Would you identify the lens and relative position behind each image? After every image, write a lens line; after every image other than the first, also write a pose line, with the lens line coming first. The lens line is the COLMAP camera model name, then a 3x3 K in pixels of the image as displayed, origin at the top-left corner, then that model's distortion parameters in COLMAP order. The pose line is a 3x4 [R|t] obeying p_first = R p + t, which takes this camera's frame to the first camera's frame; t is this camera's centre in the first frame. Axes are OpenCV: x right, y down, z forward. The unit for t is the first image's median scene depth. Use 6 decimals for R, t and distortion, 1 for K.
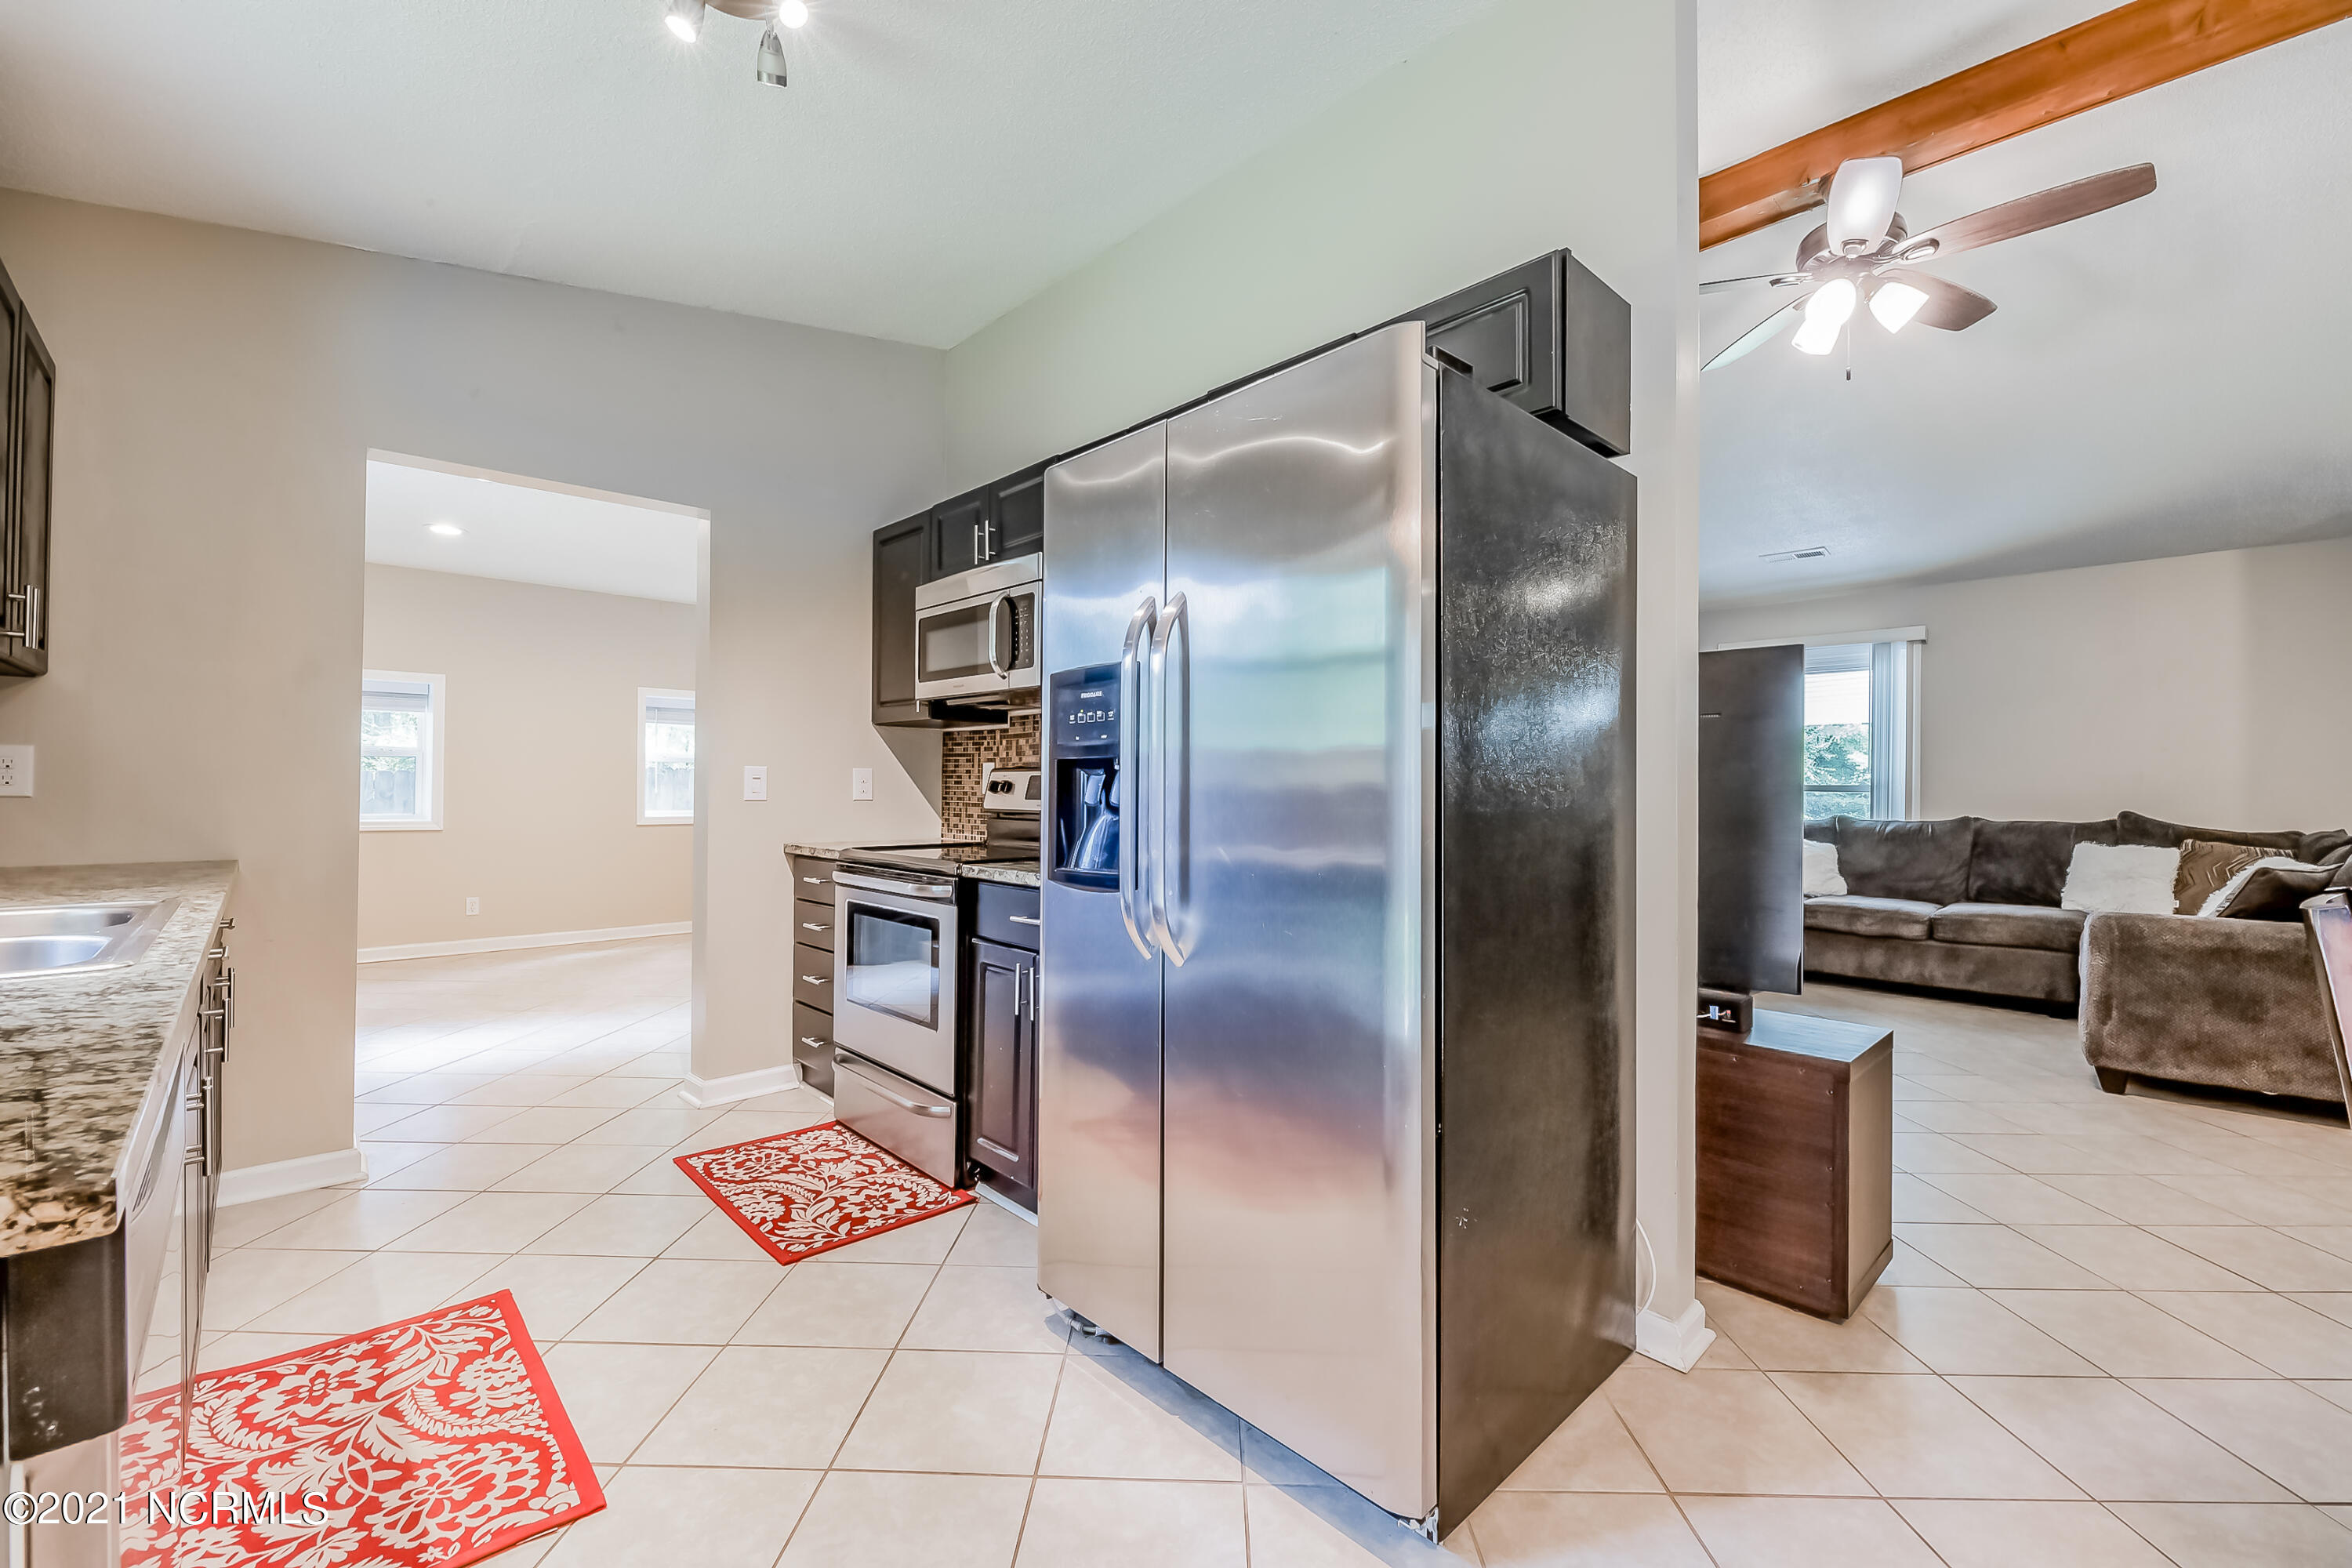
lens RADIAL K [[962.2, 0, 1181.6], [0, 962.2, 780.3], [0, 0, 1]] dist [0.001135, -0.003122]
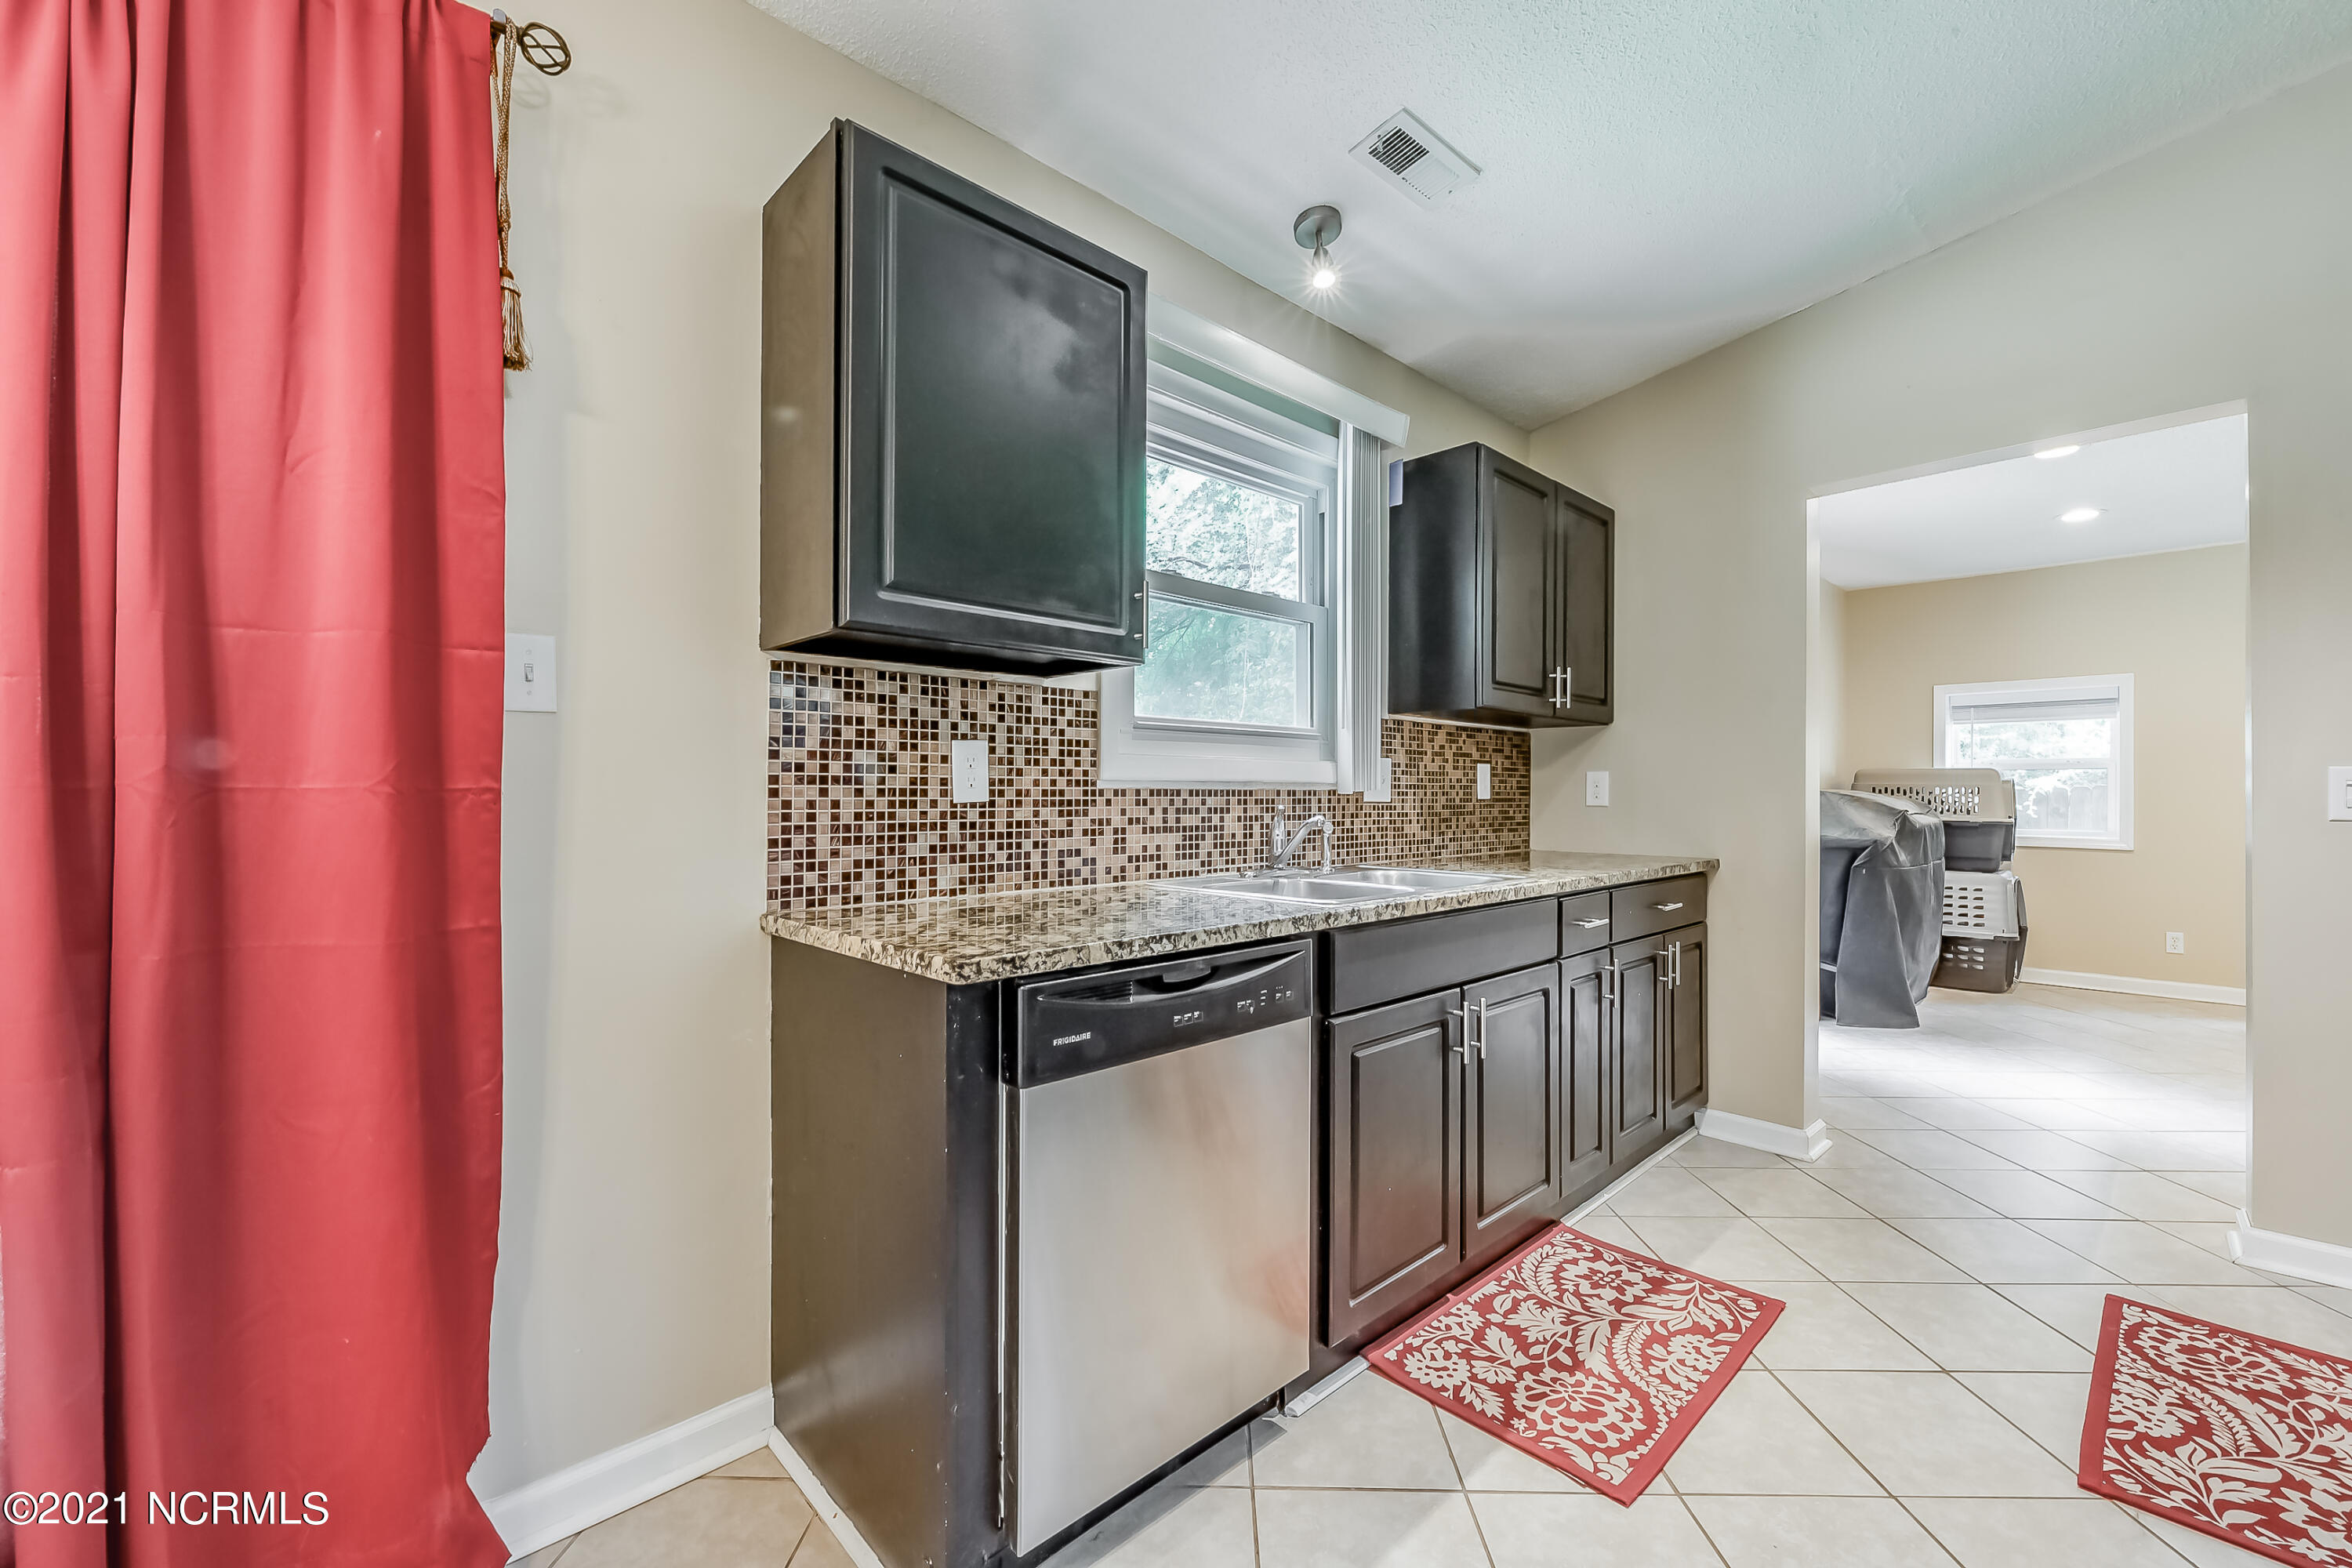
lens RADIAL K [[962.2, 0, 1186.9], [0, 962.2, 783.4], [0, 0, 1]] dist [0.001135, -0.003122]
pose [[0.010467, -0.016276, -0.999813, 0.336680], [0.004219, 0.999859, -0.016233, 0.004298], [0.999936, -0.004049, 0.010534, 0.416119]]
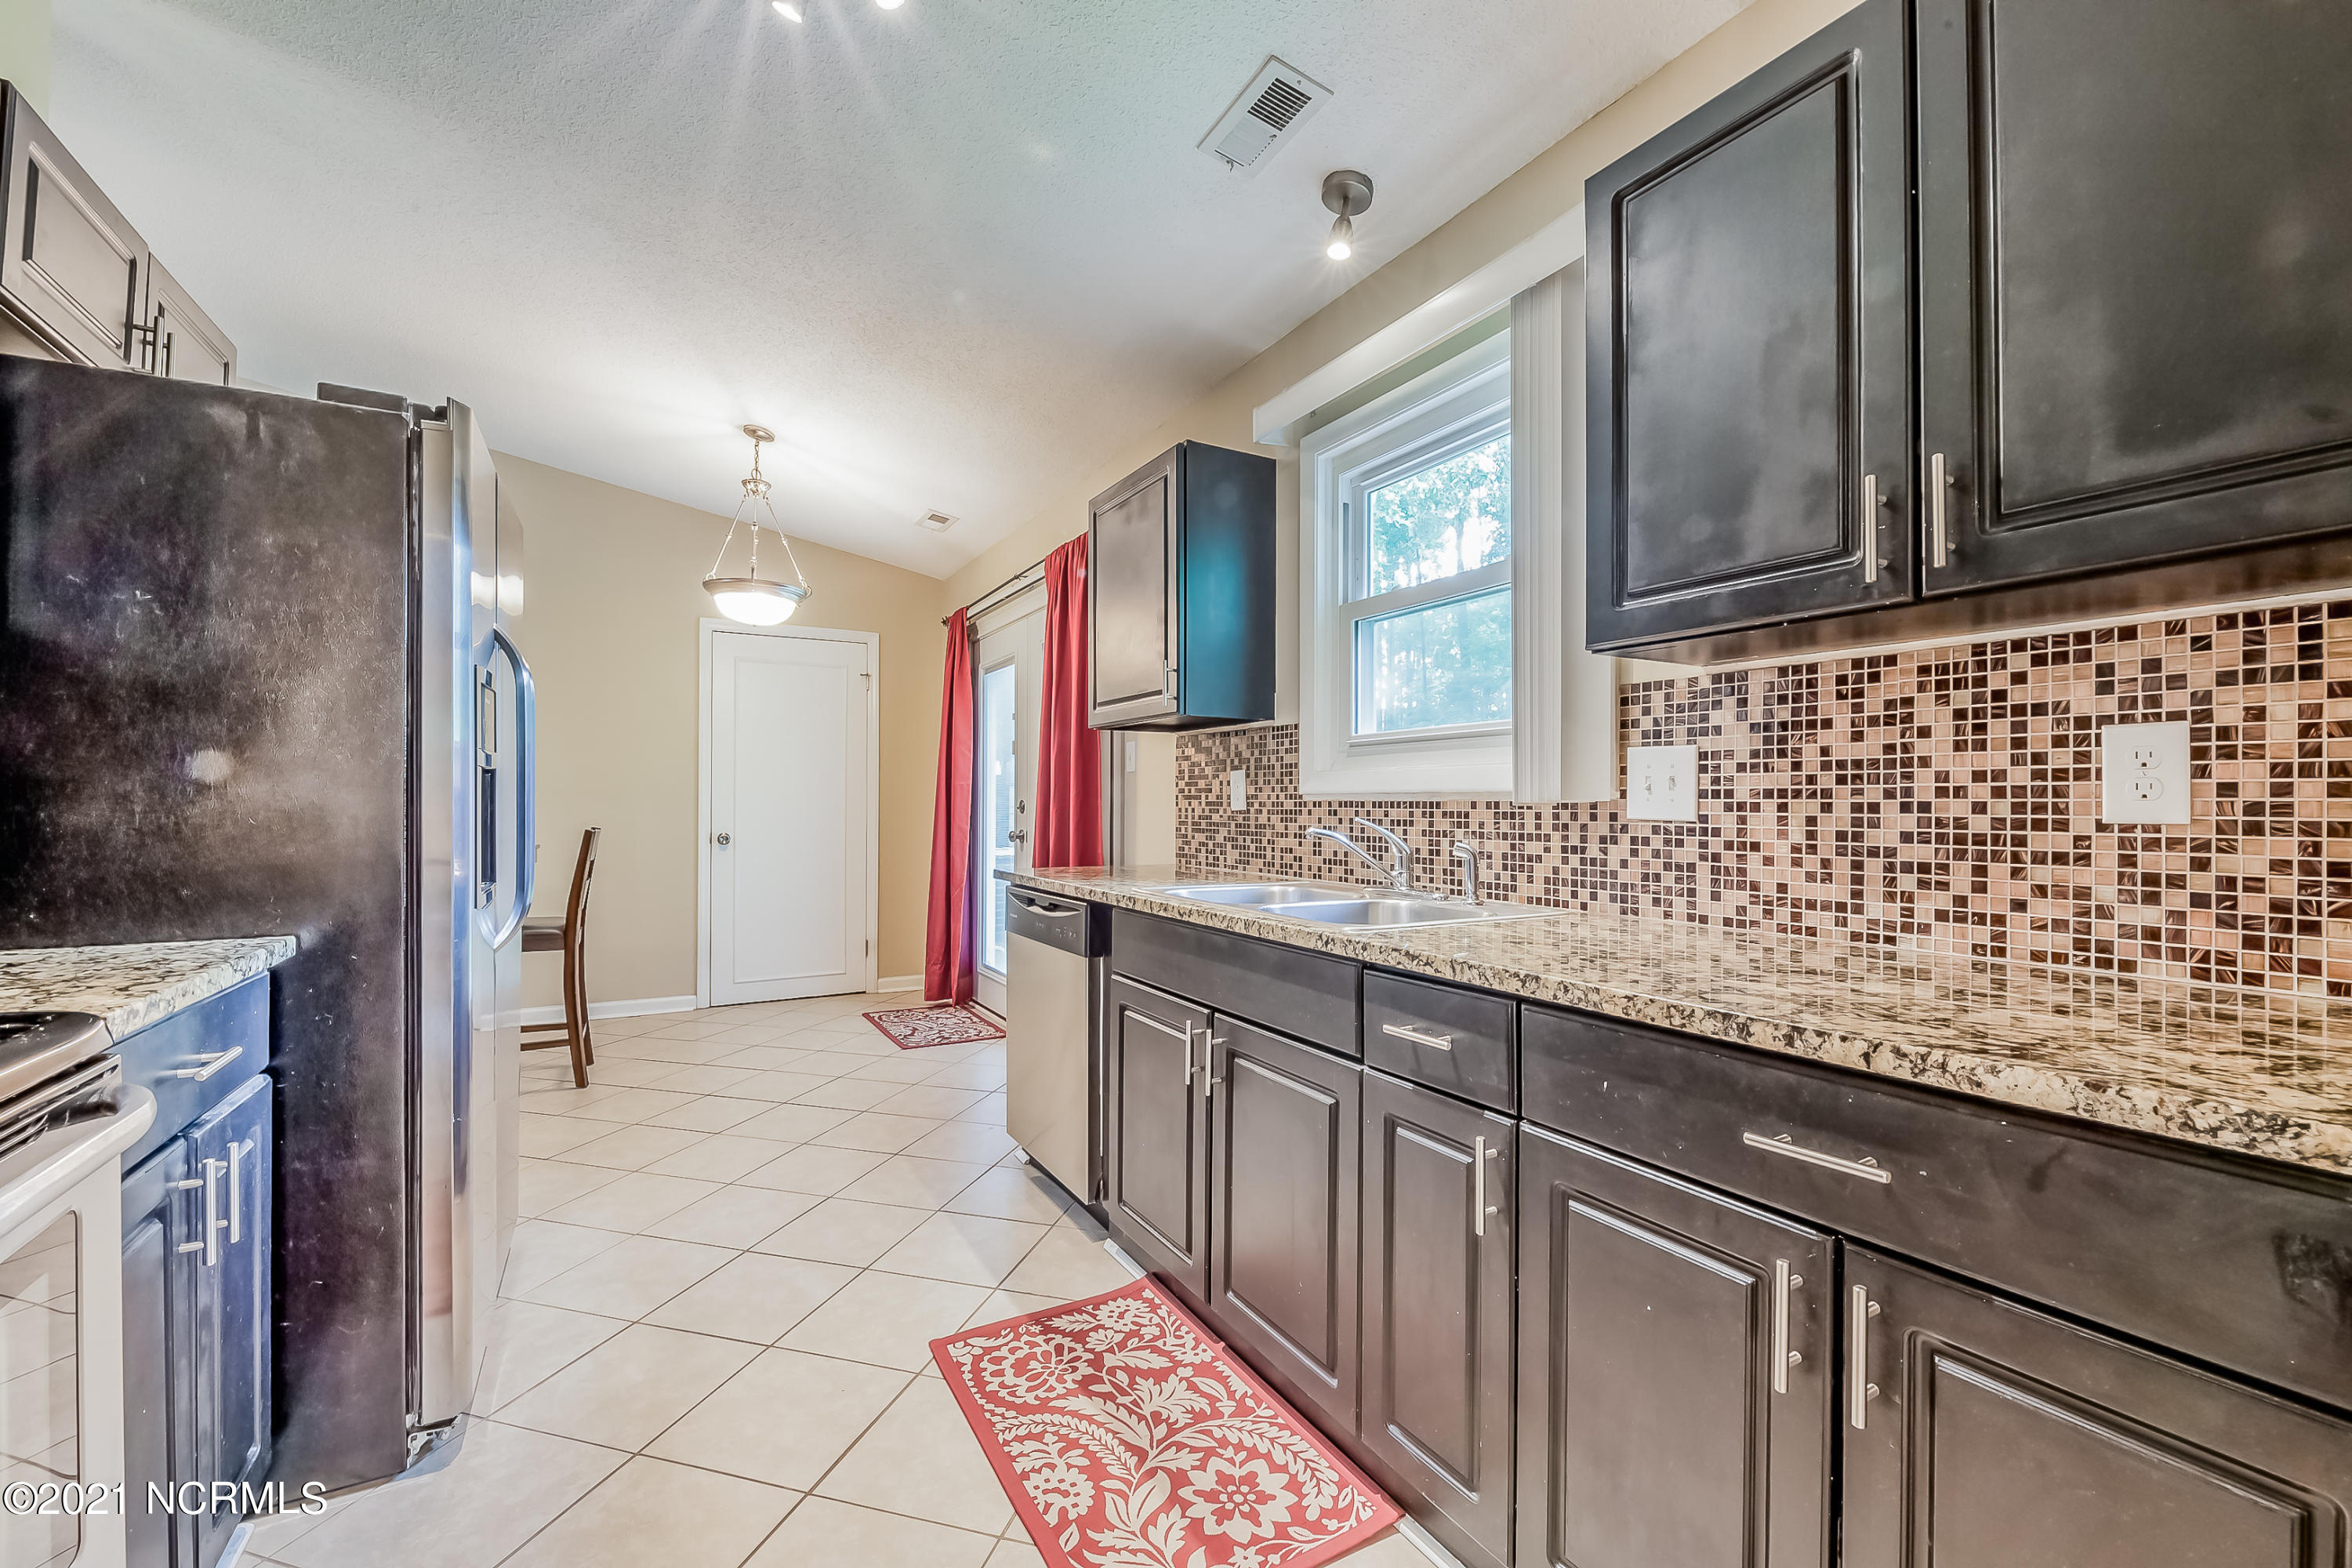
lens RADIAL K [[962.2, 0, 1175.4], [0, 962.2, 796.0], [0, 0, 1]] dist [0.001135, -0.003122]
pose [[-0.969918, -0.010751, 0.243193, -0.987657], [-0.014478, 0.999803, -0.013544, 0.006273], [-0.243000, -0.016657, -0.969883, 1.761938]]
